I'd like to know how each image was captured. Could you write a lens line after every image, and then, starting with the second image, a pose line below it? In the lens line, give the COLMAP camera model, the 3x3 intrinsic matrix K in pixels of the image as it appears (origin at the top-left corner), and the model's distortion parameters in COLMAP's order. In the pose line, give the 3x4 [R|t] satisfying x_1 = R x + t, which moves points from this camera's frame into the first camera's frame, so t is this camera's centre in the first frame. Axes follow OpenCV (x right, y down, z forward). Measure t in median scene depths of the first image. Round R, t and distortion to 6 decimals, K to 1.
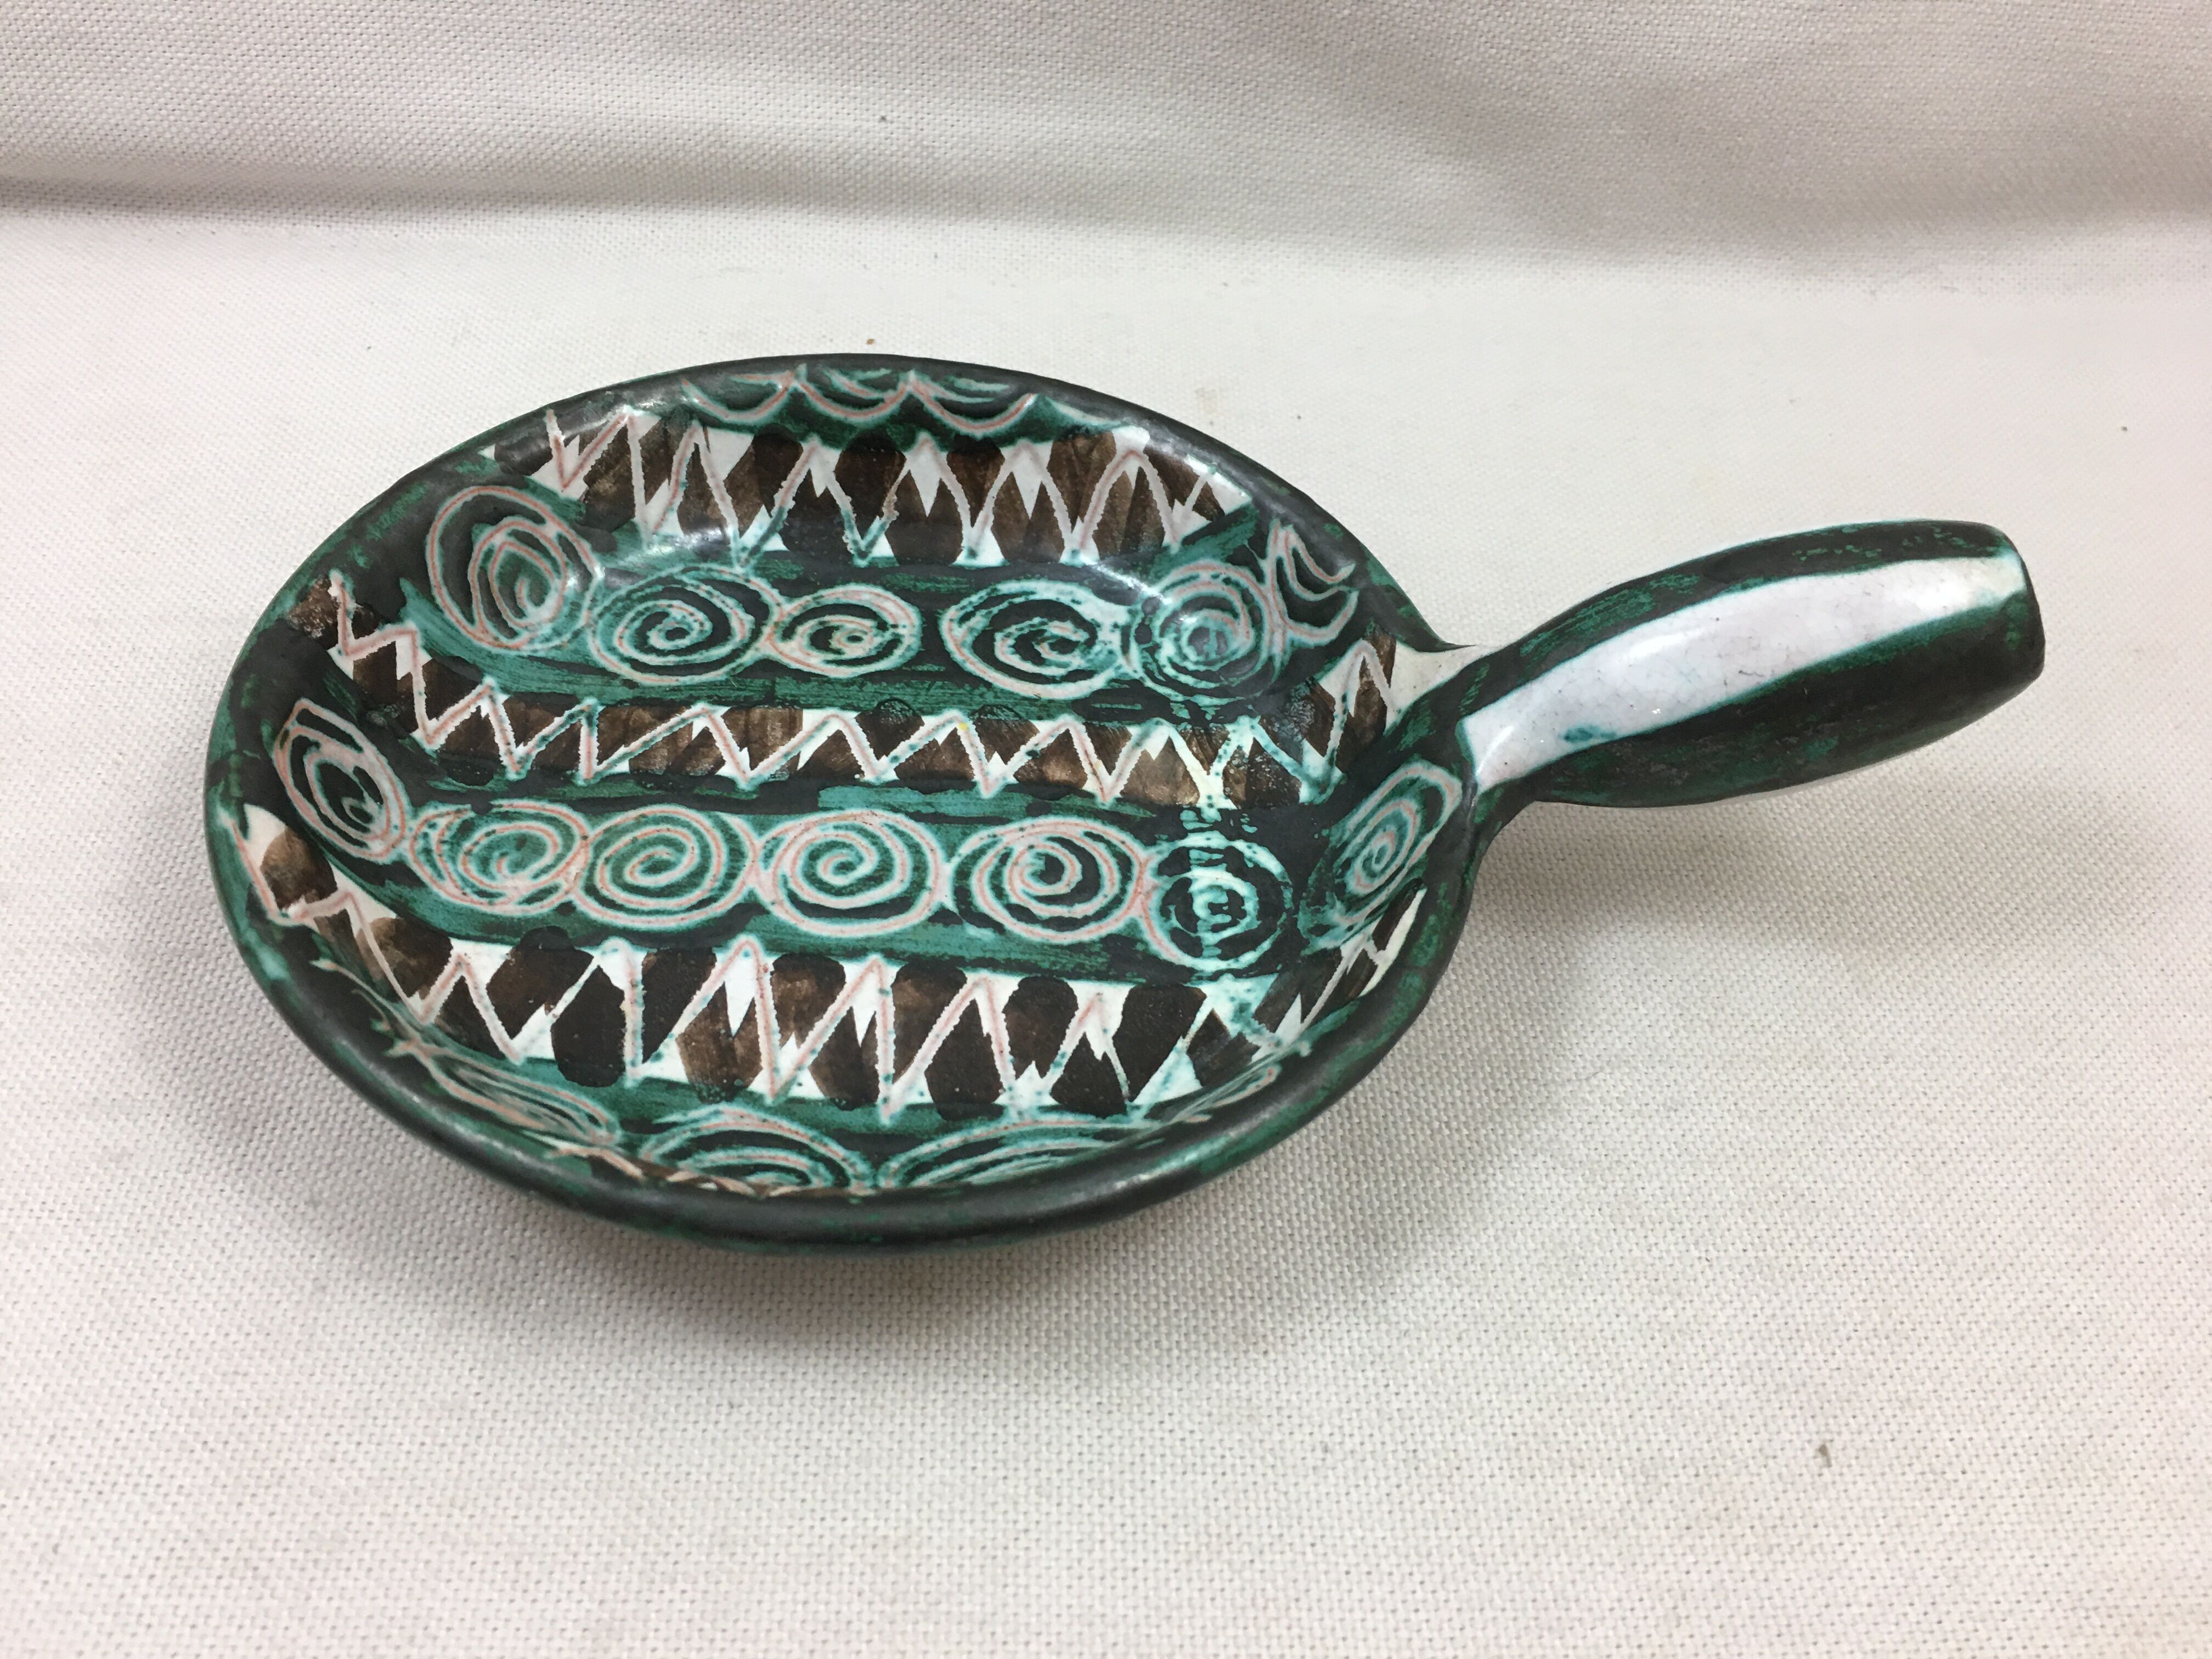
lens RADIAL K [[1936.6, 0, 1103.8], [0, 1936.6, 777.8], [0, 0, 1]] dist [0.068456, -0.134642]
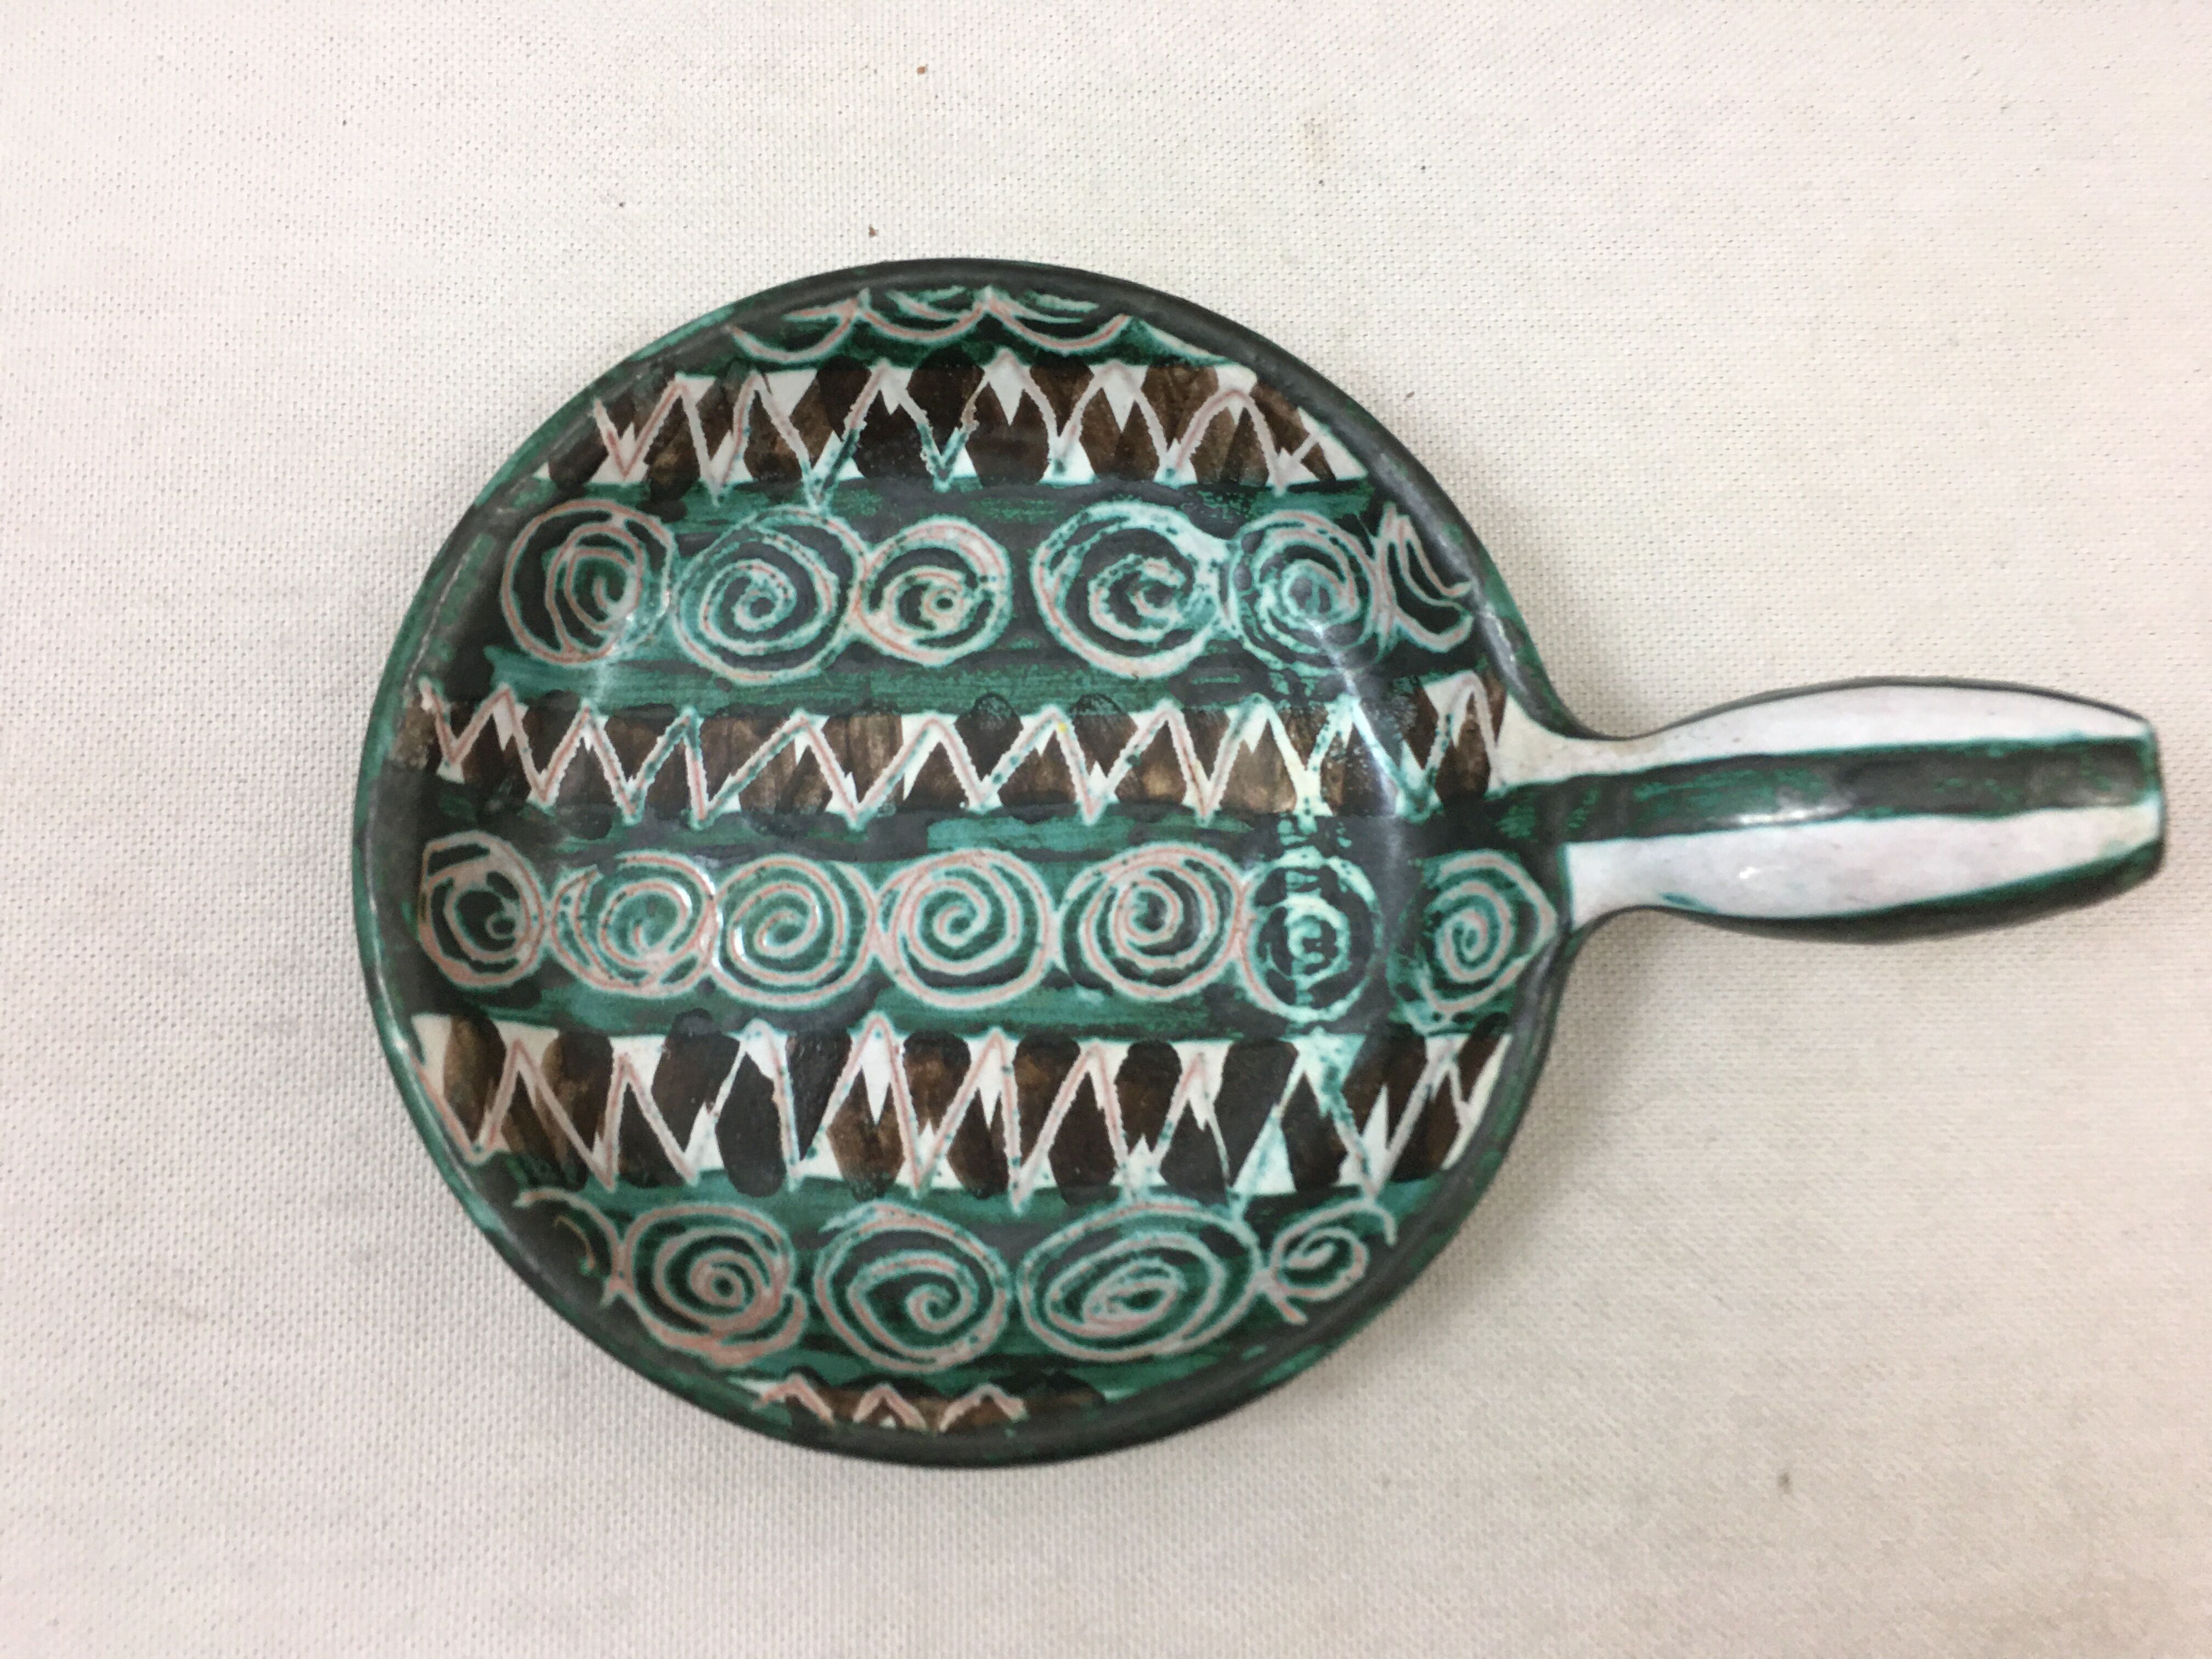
lens RADIAL K [[1936.6, 0, 1093.2], [0, 1936.6, 783.8], [0, 0, 1]] dist [0.068456, -0.134642]
pose [[0.999737, -0.000363, -0.022944, -0.034532], [0.013229, 0.826118, 0.563341, -0.577808], [0.018750, -0.563497, 0.825906, 0.164229]]
